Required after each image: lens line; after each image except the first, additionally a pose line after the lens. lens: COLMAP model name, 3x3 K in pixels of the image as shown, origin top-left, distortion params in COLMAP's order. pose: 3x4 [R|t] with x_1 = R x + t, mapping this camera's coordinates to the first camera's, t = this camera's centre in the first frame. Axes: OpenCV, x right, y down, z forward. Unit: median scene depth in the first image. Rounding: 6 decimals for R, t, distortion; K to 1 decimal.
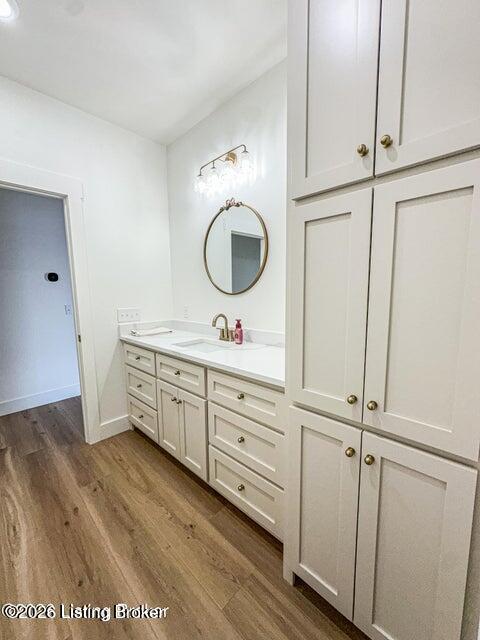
lens RADIAL K [[254.9, 0, 240.0], [0, 254.9, 320.0], [0, 0, 1]] dist [-0.004045, 0.000741]
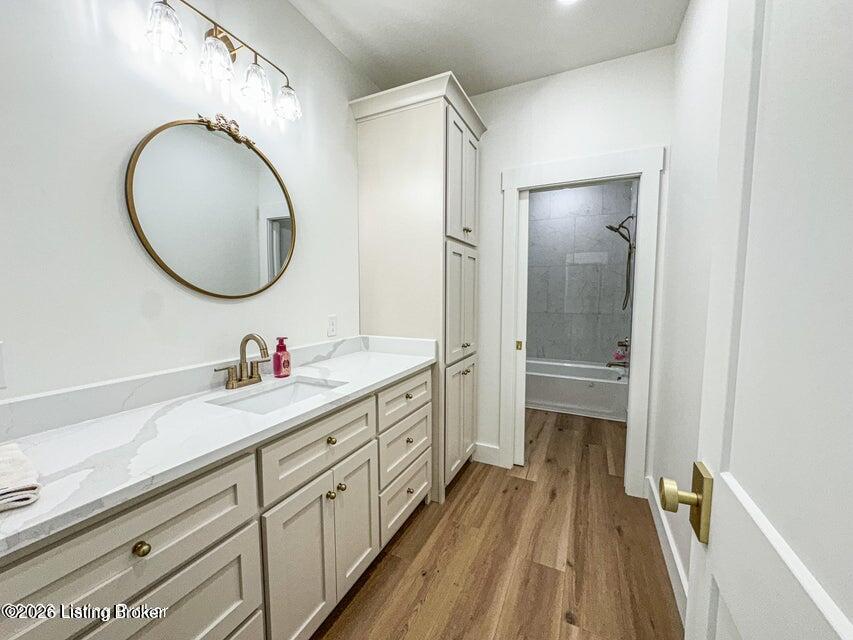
lens RADIAL K [[339.7, 0, 426.5], [0, 339.7, 320.0], [0, 0, 1]] dist [-0.004045, 0.000741]
pose [[-0.312702, -0.053954, 0.948318, -0.984014], [0.112140, 0.989306, 0.093264, -0.089599], [-0.943208, 0.135508, -0.303308, 1.002061]]
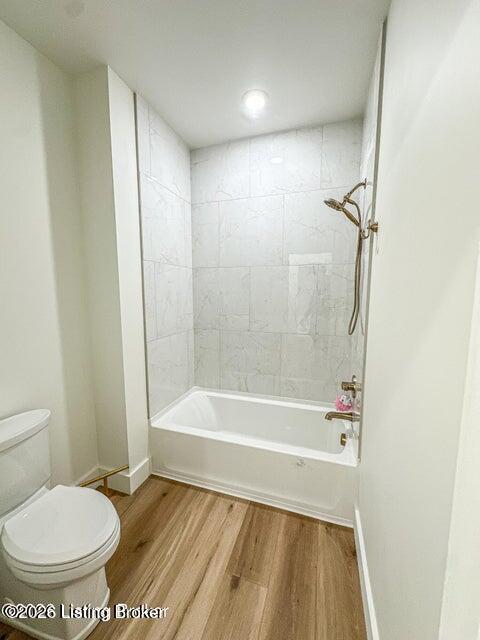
lens RADIAL K [[254.9, 0, 240.0], [0, 254.9, 320.0], [0, 0, 1]] dist [-0.004045, 0.000741]
pose [[-0.432119, -0.079805, 0.898279, -0.849531], [0.110604, 0.983867, 0.140615, -0.085816], [-0.895008, 0.160116, -0.416321, 0.853645]]
